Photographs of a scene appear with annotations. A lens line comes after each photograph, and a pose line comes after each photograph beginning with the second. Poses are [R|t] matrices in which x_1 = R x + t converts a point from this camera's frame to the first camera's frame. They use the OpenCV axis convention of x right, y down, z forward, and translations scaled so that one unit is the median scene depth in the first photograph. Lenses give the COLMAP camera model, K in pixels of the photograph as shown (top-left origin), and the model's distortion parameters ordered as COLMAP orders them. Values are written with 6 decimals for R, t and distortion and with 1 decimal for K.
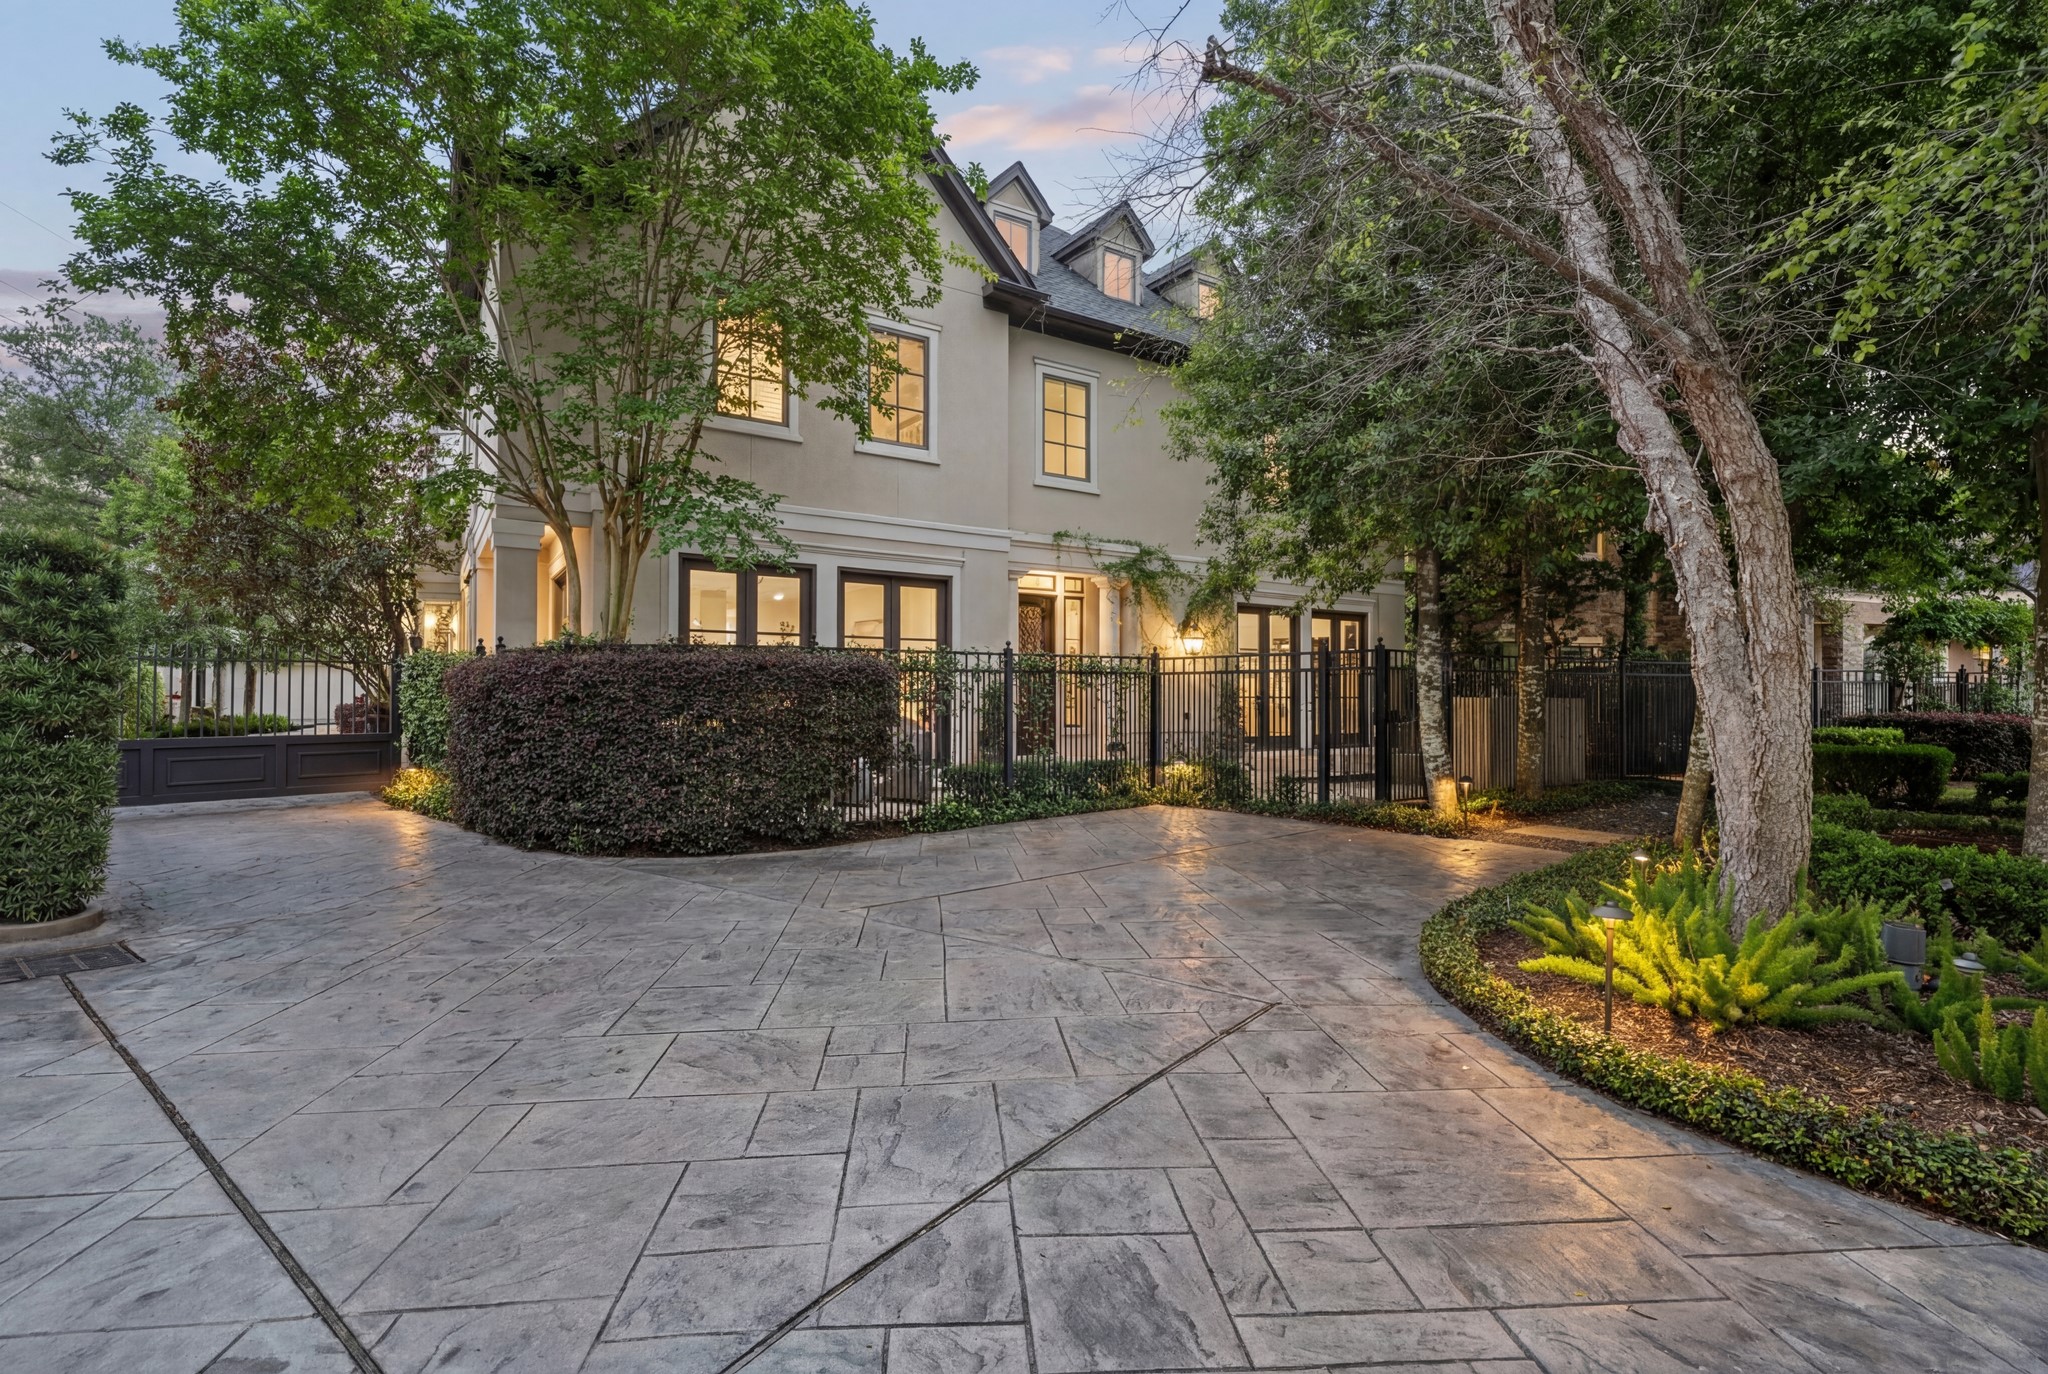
lens RADIAL K [[928.2, 0, 1032.7], [0, 928.2, 681.4], [0, 0, 1]] dist [-0.002179, 0.000011]
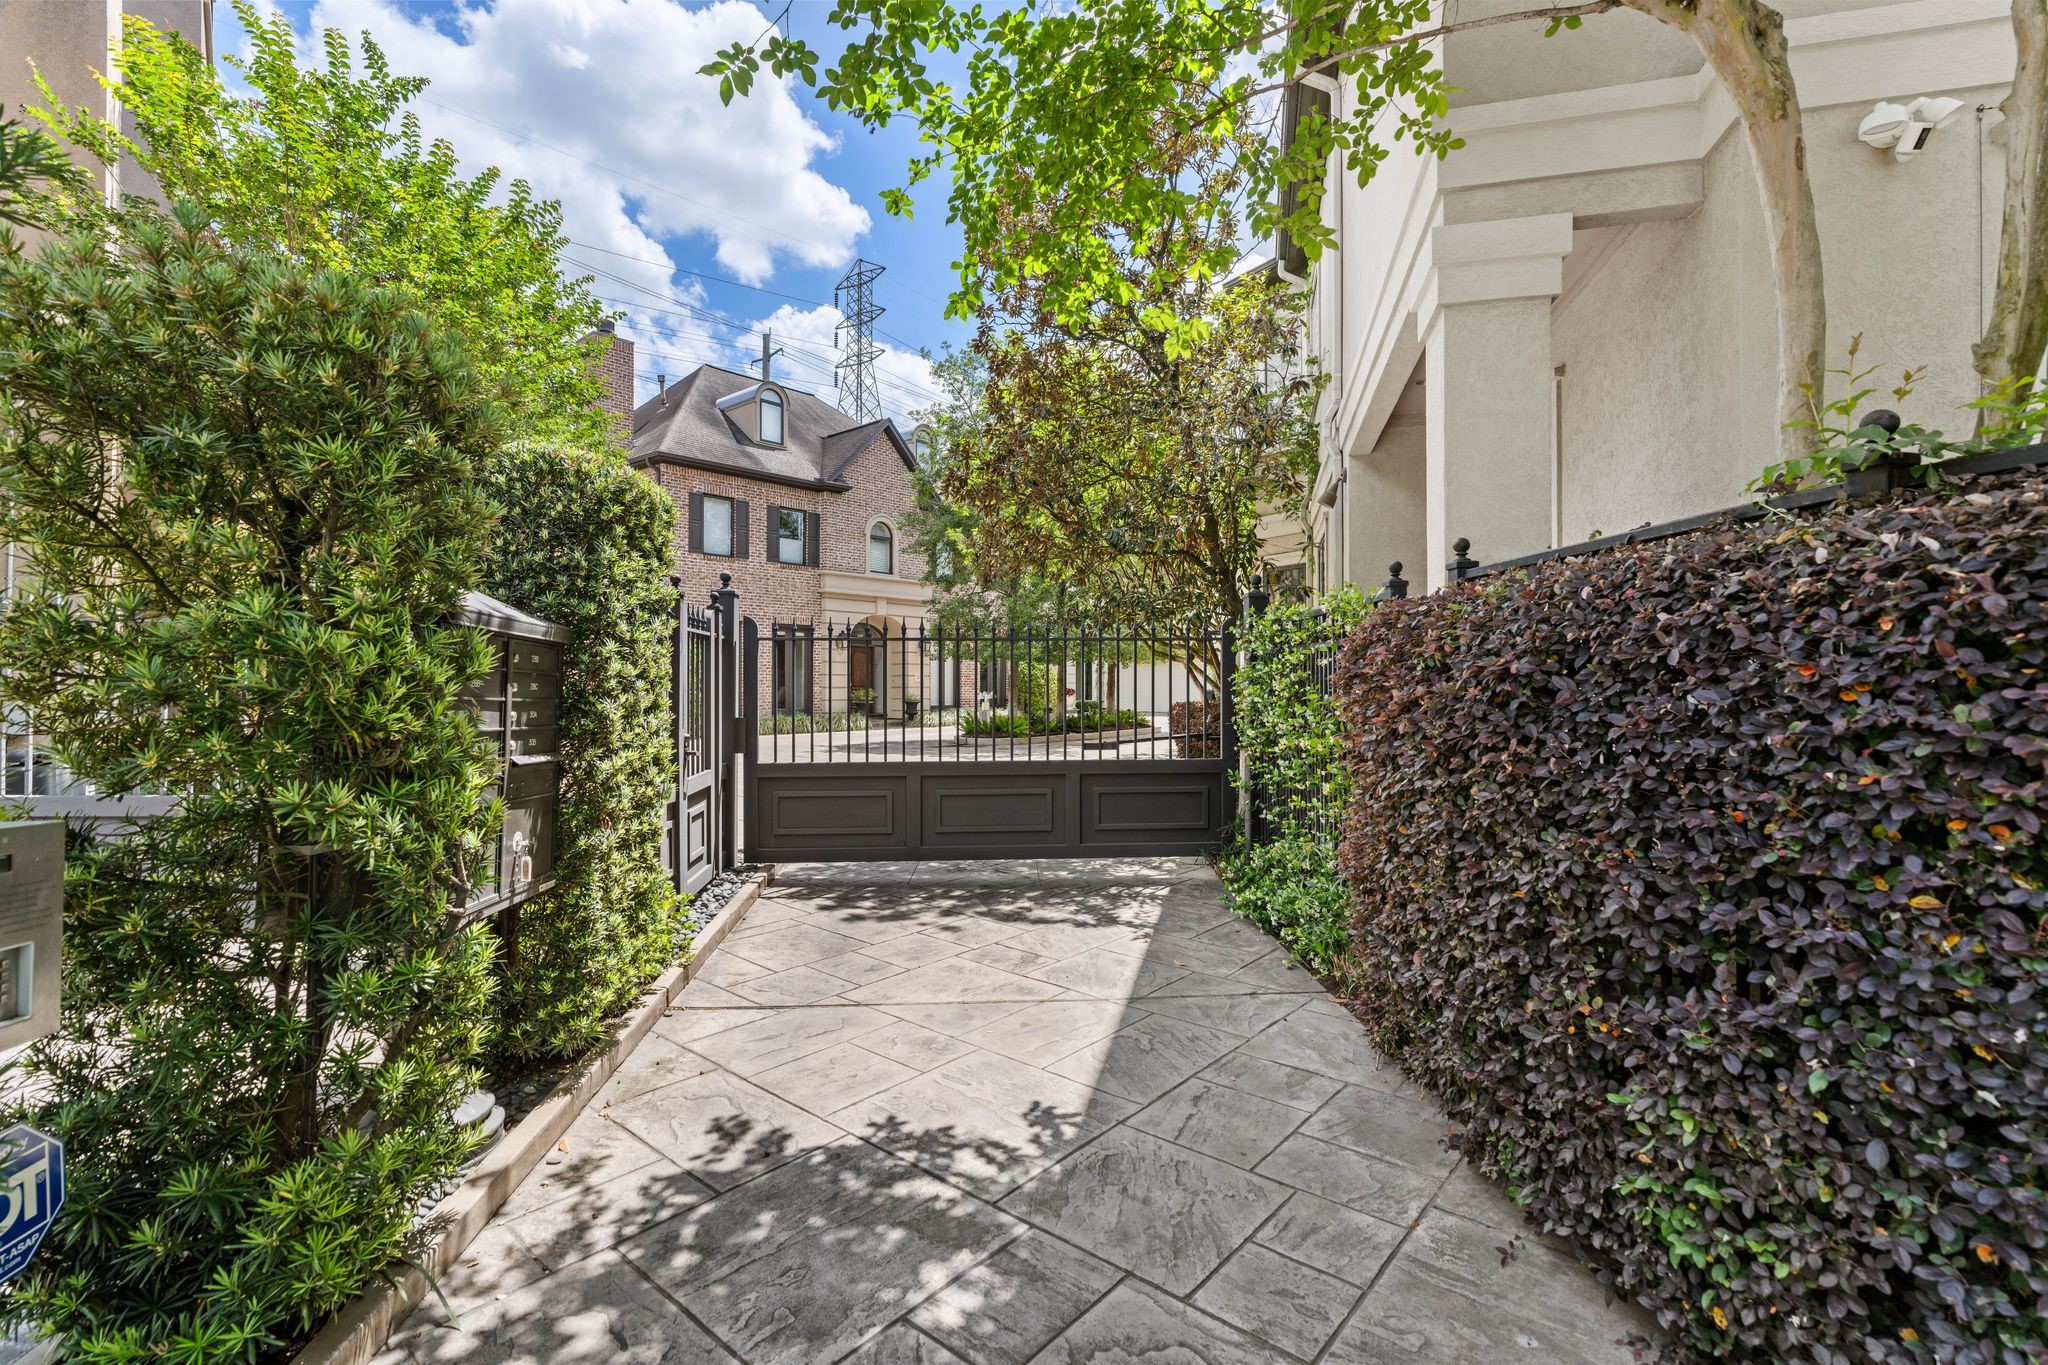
lens RADIAL K [[928.2, 0, 1023.1], [0, 928.2, 678.1], [0, 0, 1]] dist [-0.002179, 0.000011]
pose [[0.681287, -0.013810, -0.731886, -0.351833], [0.016235, 0.999861, -0.003754, 0.004926], [0.731837, -0.009324, 0.681416, 0.513684]]
